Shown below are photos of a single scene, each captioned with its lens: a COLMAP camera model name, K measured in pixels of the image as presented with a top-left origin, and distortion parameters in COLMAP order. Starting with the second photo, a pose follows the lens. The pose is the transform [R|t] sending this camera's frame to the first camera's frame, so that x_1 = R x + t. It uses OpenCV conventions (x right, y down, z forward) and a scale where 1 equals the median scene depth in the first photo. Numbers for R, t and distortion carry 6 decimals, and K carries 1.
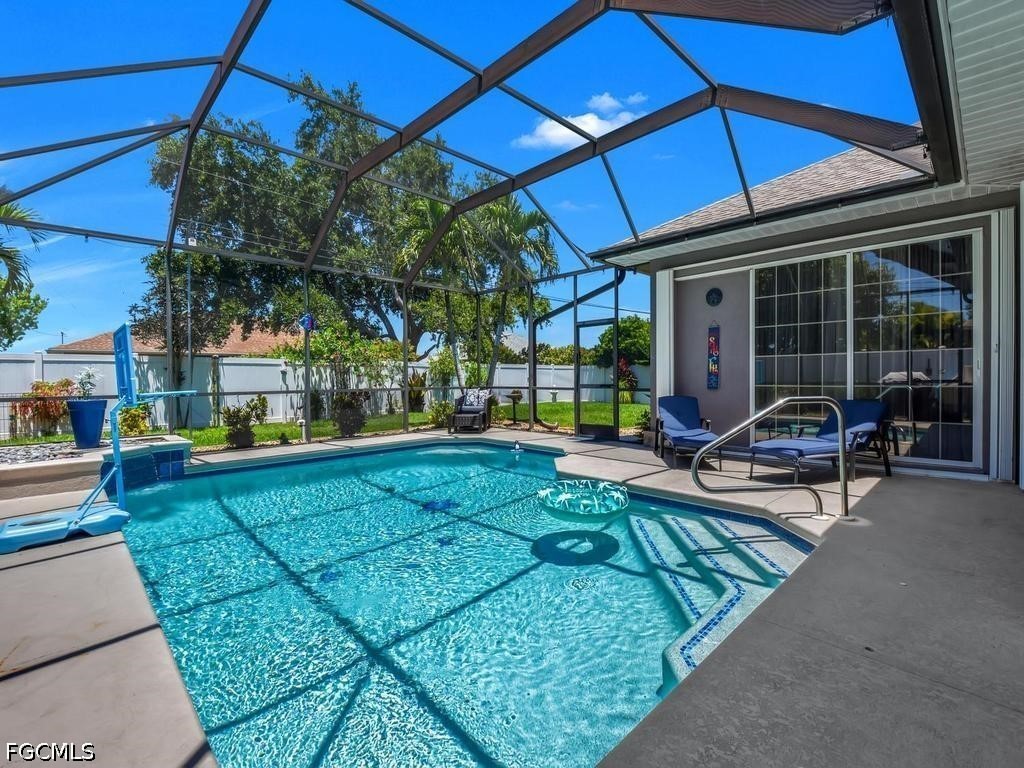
lens RADIAL K [[466.1, 0, 512.6], [0, 466.1, 383.2], [0, 0, 1]] dist [0.014081, -0.020988]
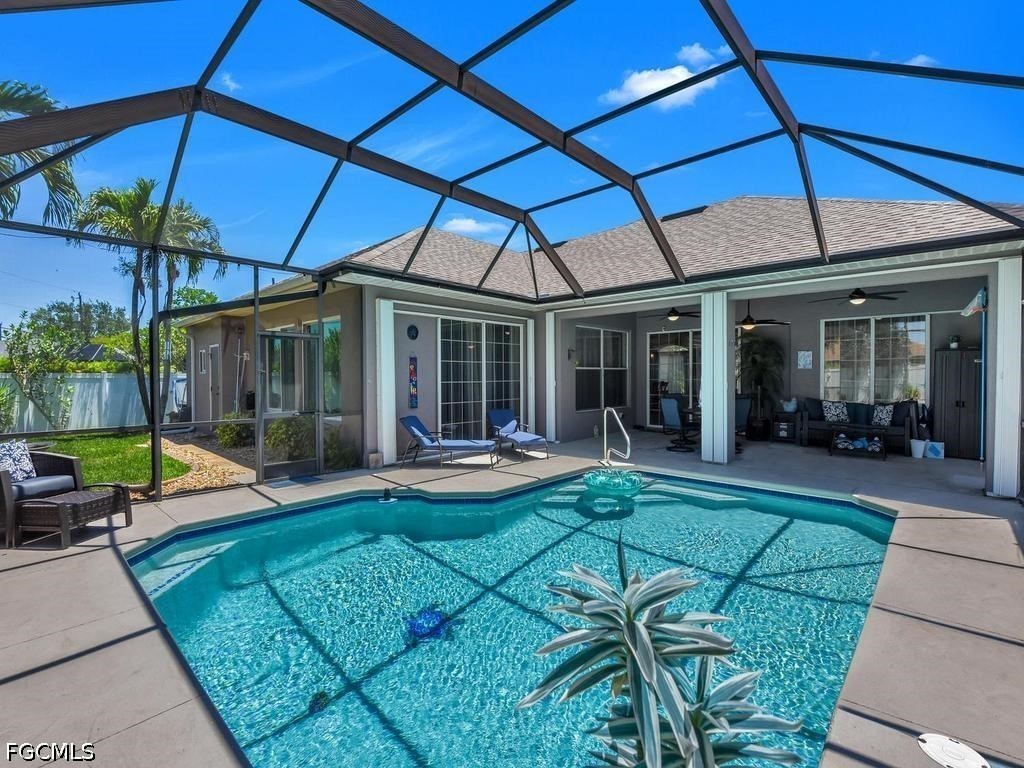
lens RADIAL K [[466.1, 0, 512.6], [0, 466.1, 383.2], [0, 0, 1]] dist [0.014081, -0.020988]
pose [[-0.052874, -0.002824, 0.998597, -0.801743], [0.022848, 0.999731, 0.004037, -0.050926], [-0.998340, 0.023029, -0.052795, 0.810003]]
